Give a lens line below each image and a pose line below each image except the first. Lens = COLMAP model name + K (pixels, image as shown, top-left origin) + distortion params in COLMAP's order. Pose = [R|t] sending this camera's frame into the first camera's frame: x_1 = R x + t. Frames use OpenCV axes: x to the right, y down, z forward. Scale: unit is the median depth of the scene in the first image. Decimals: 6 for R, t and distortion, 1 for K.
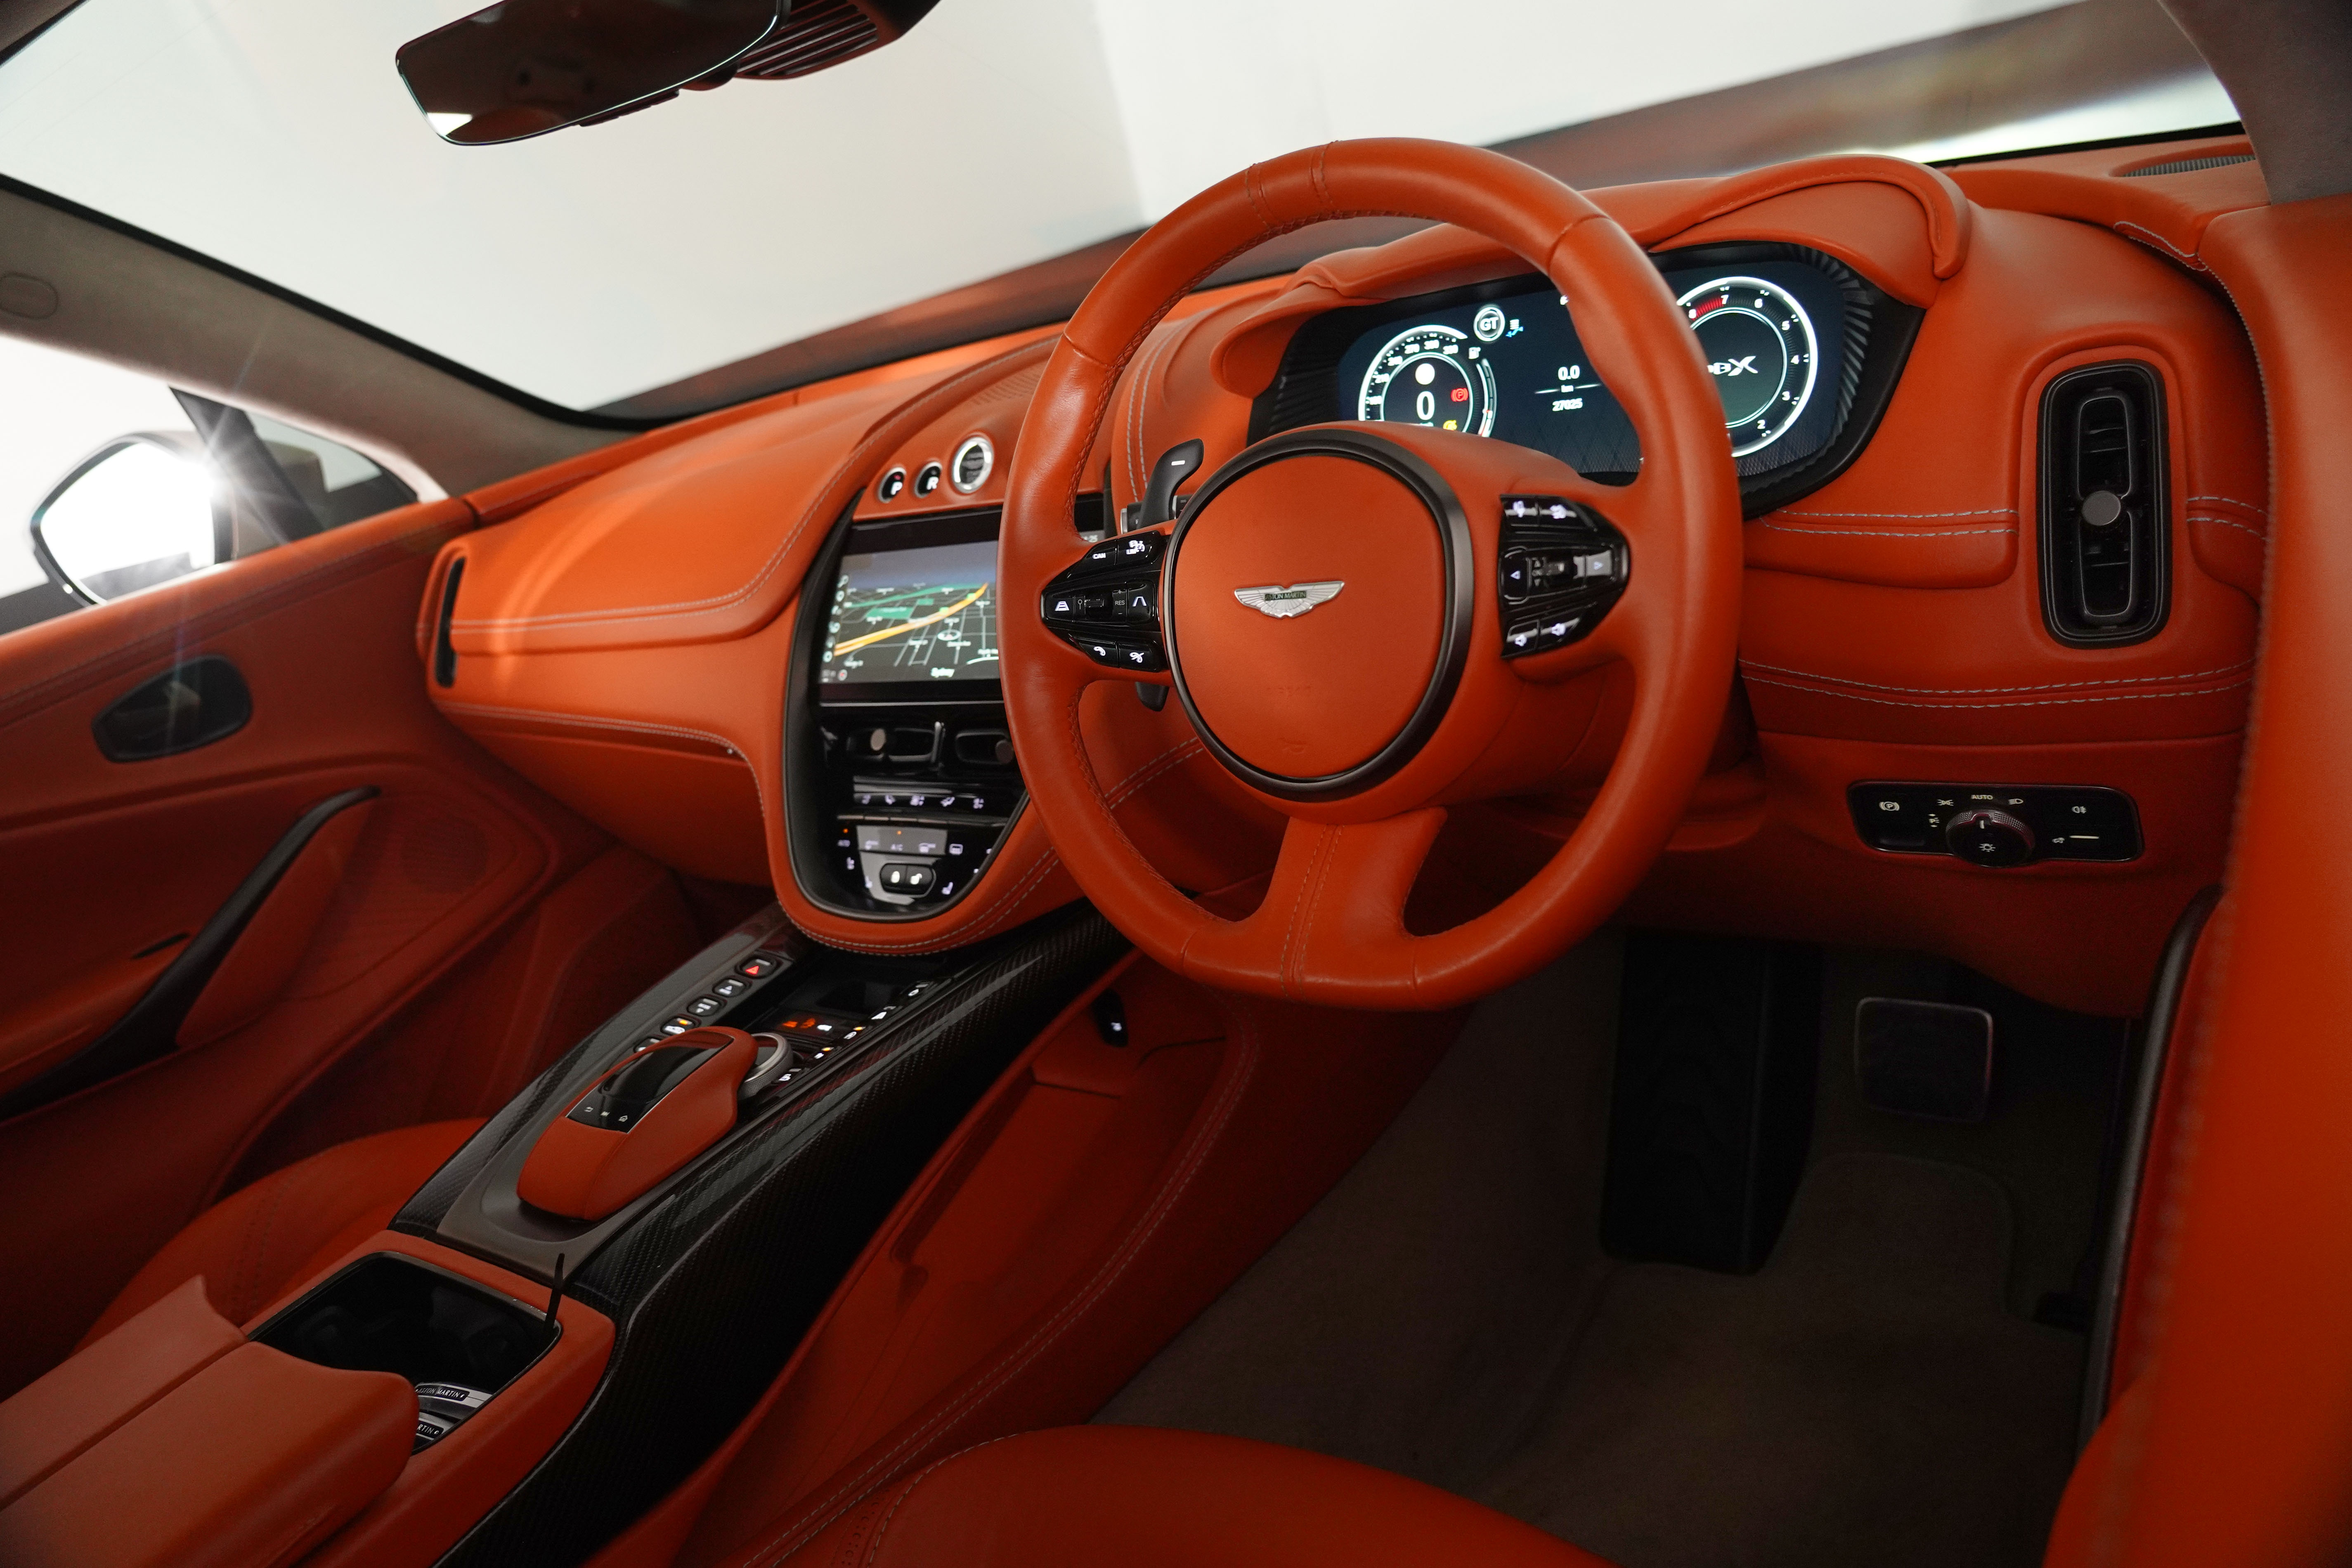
lens RADIAL K [[1661.3, 0, 1165.2], [0, 1661.3, 790.8], [0, 0, 1]] dist [-0.001098, 0.000970]
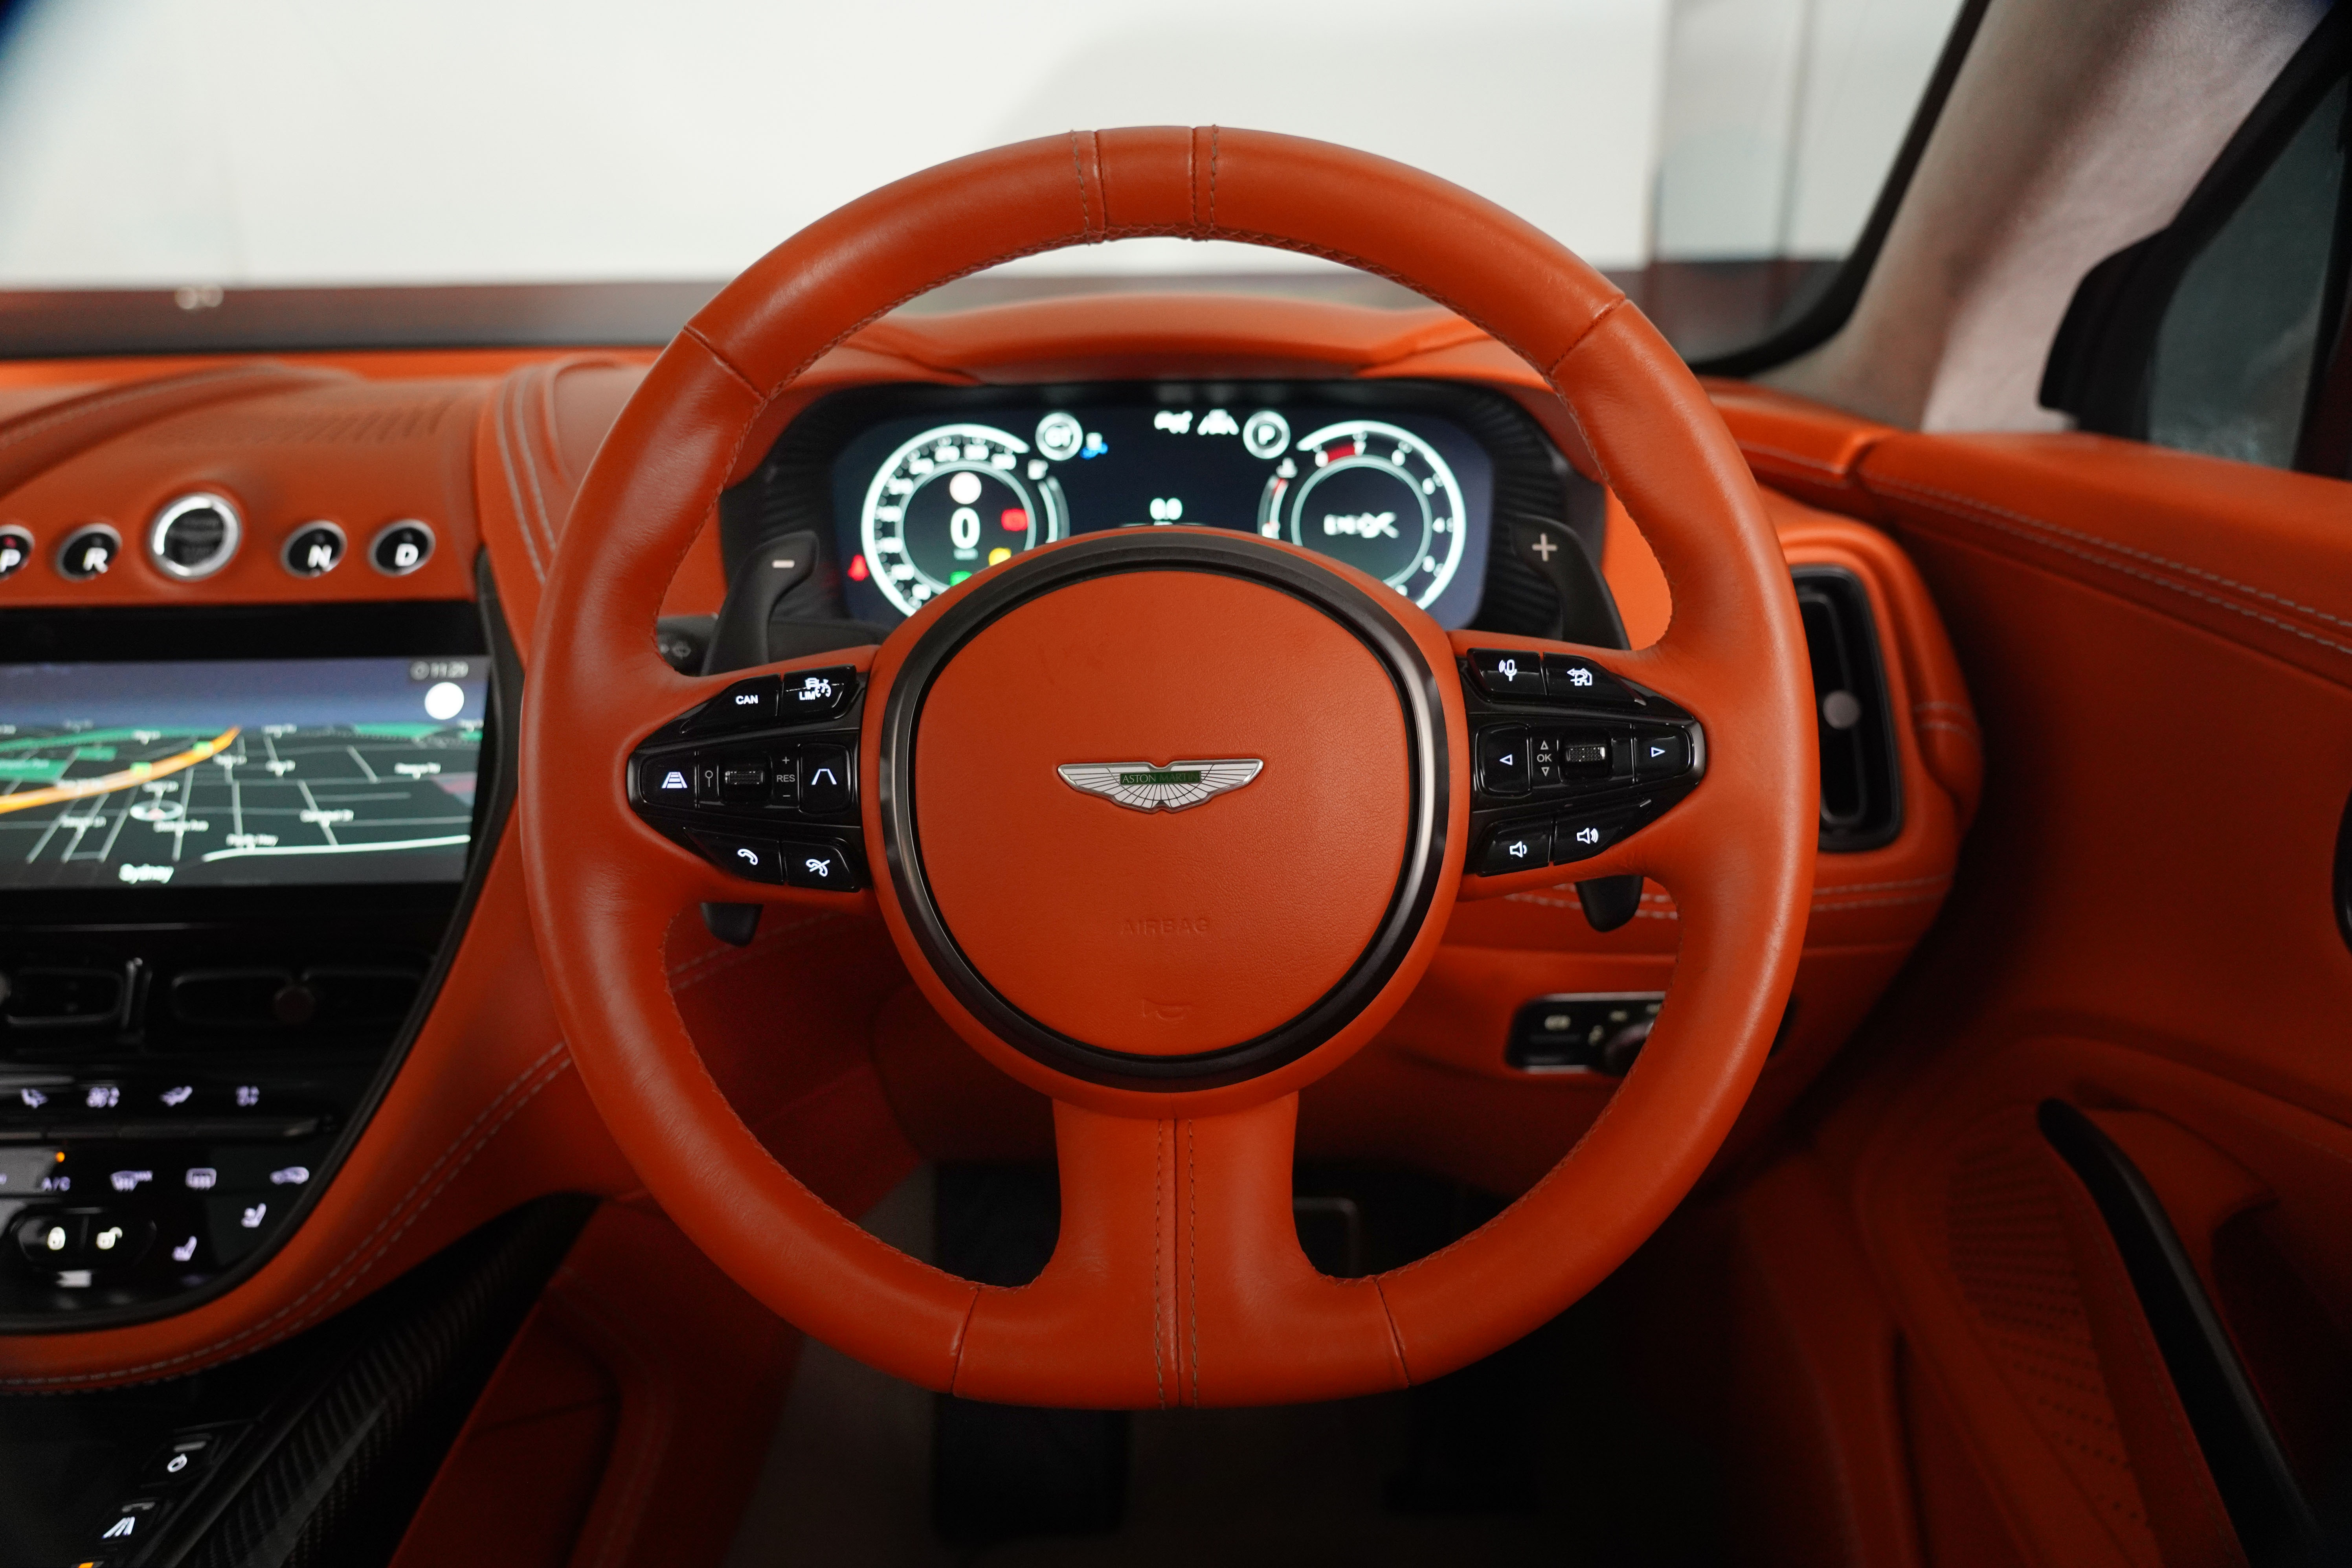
lens RADIAL K [[1580.4, 0, 1141.3], [0, 1580.4, 790.8], [0, 0, 1]] dist [-0.003707, -0.001071]
pose [[0.785561, 0.020968, 0.618429, -0.240895], [0.039731, 0.995654, -0.084226, -0.046370], [-0.617507, 0.090736, 0.781314, 0.399541]]
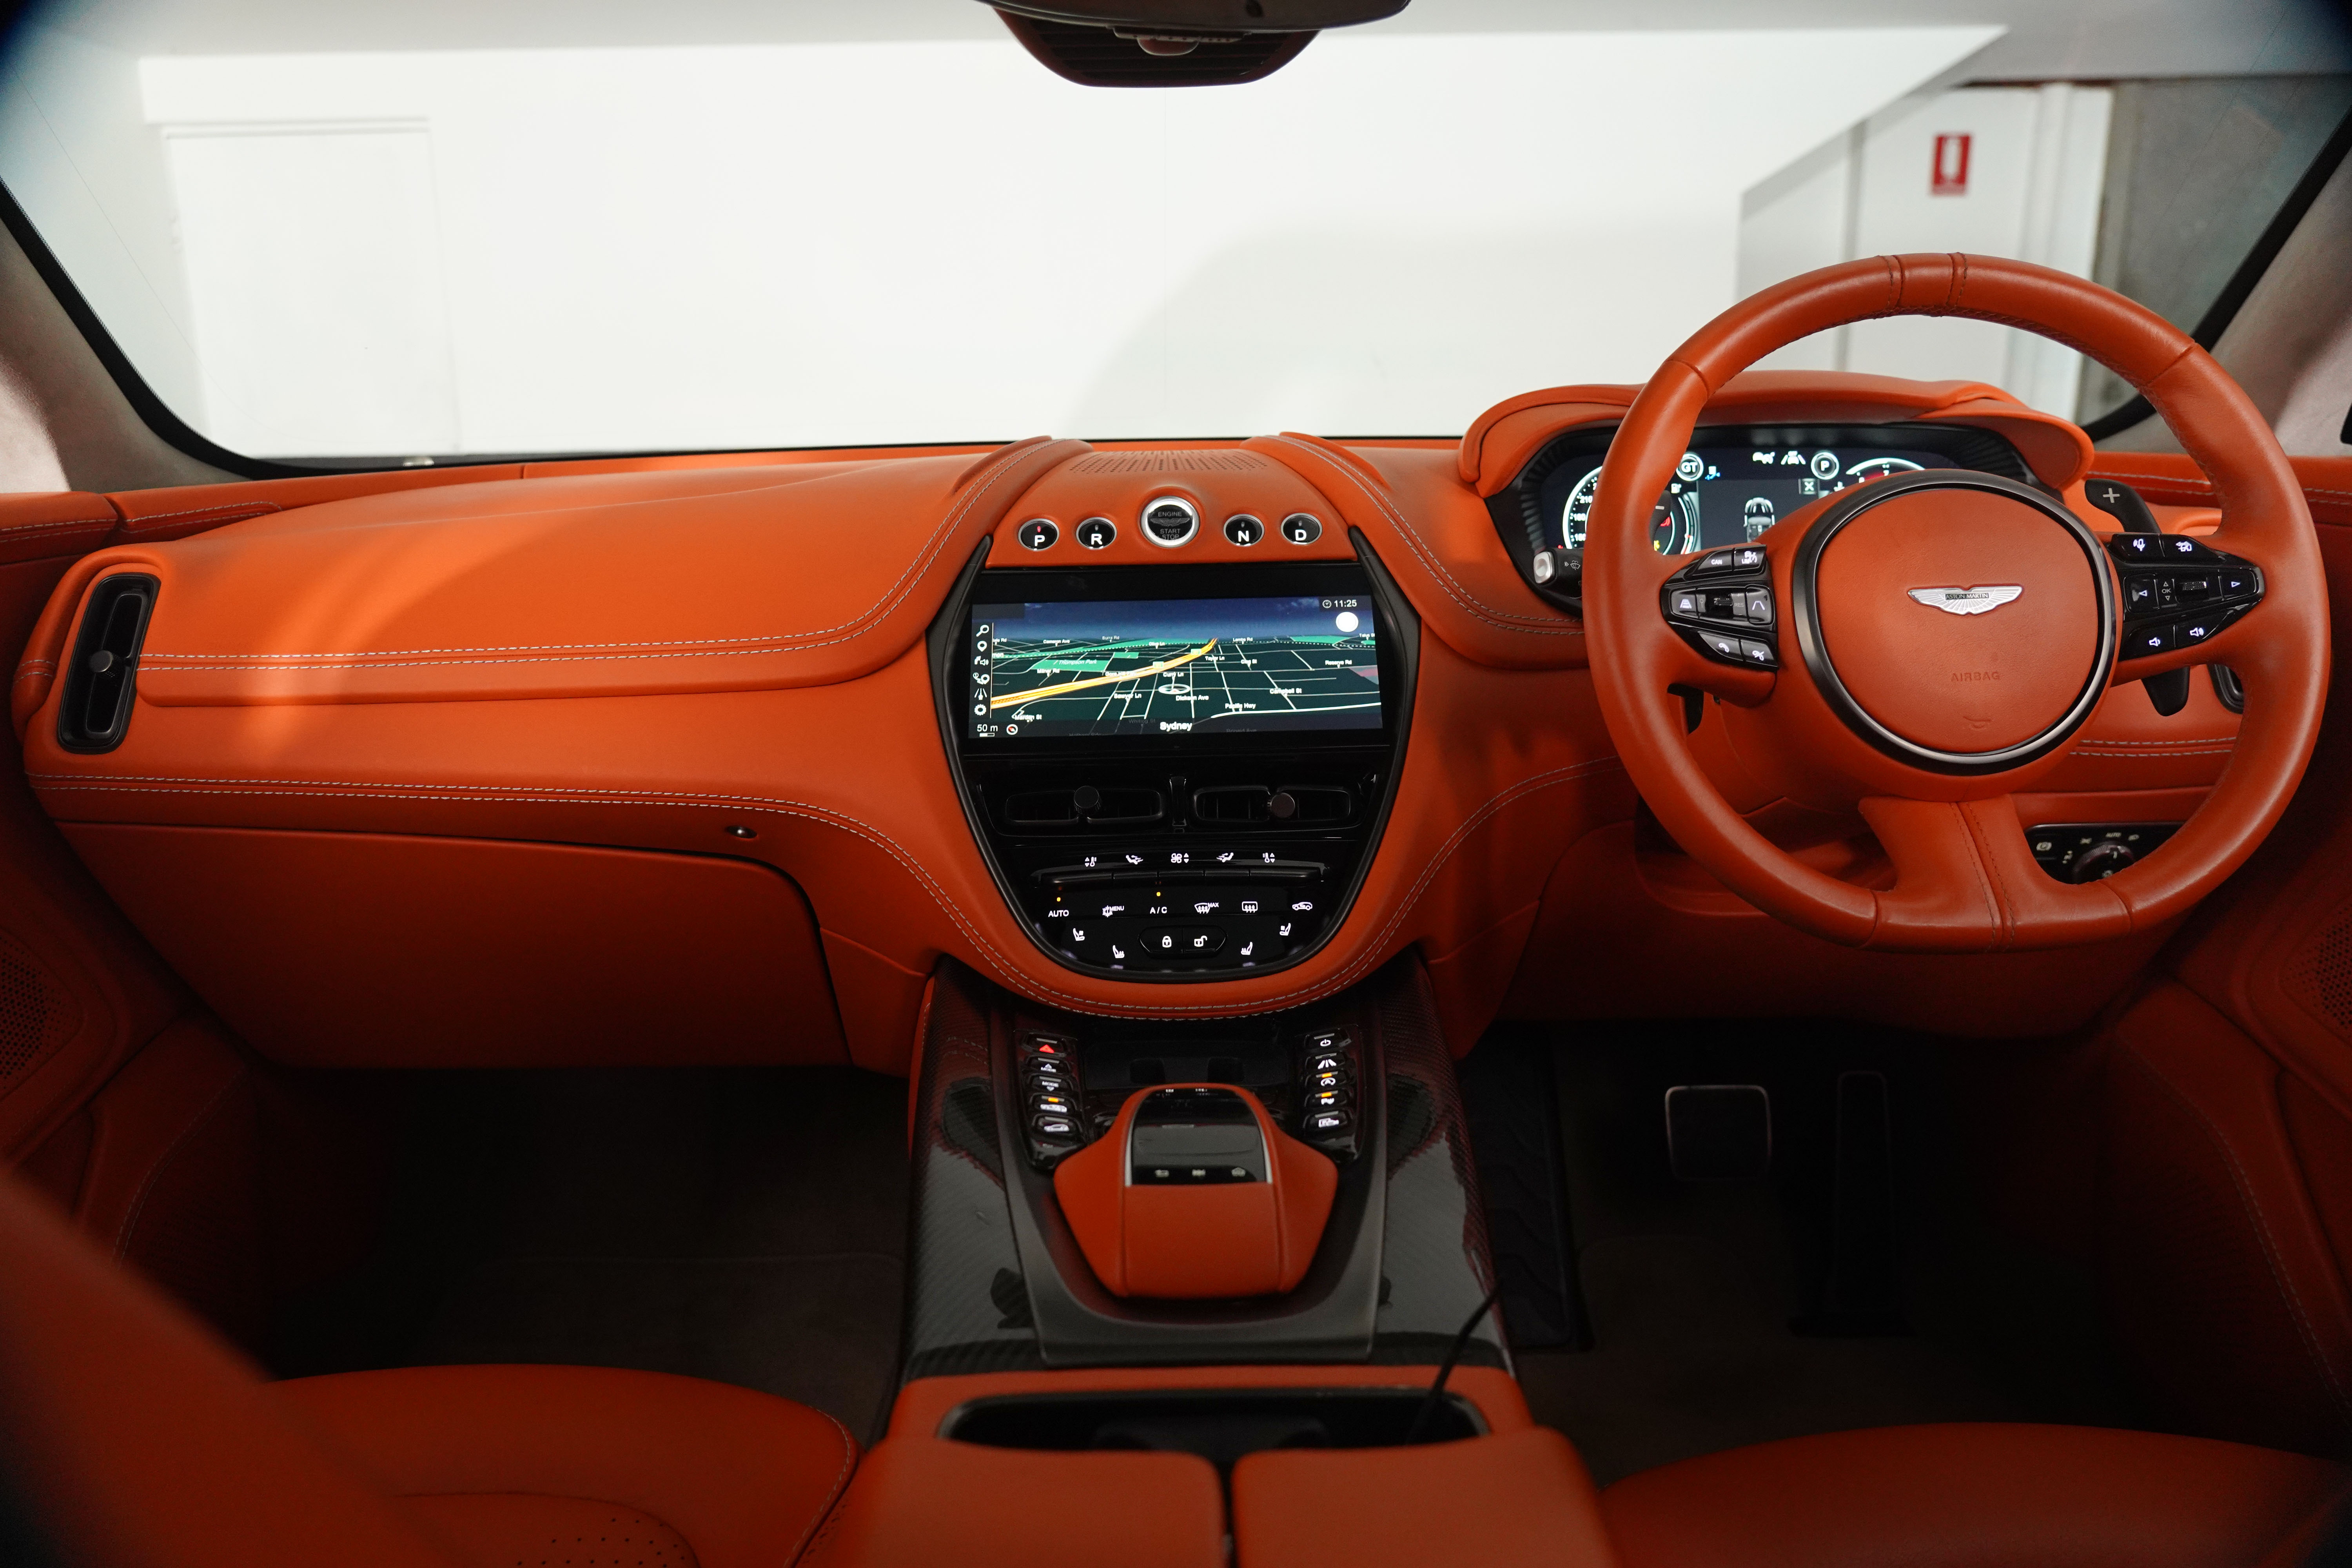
lens RADIAL K [[1580.4, 0, 1174.5], [0, 1580.4, 801.1], [0, 0, 1]] dist [-0.003707, -0.001071]
pose [[0.776998, 0.083262, 0.623973, -0.799515], [0.047604, 0.980604, -0.190129, 0.159978], [-0.627701, 0.177433, 0.757964, 0.407262]]
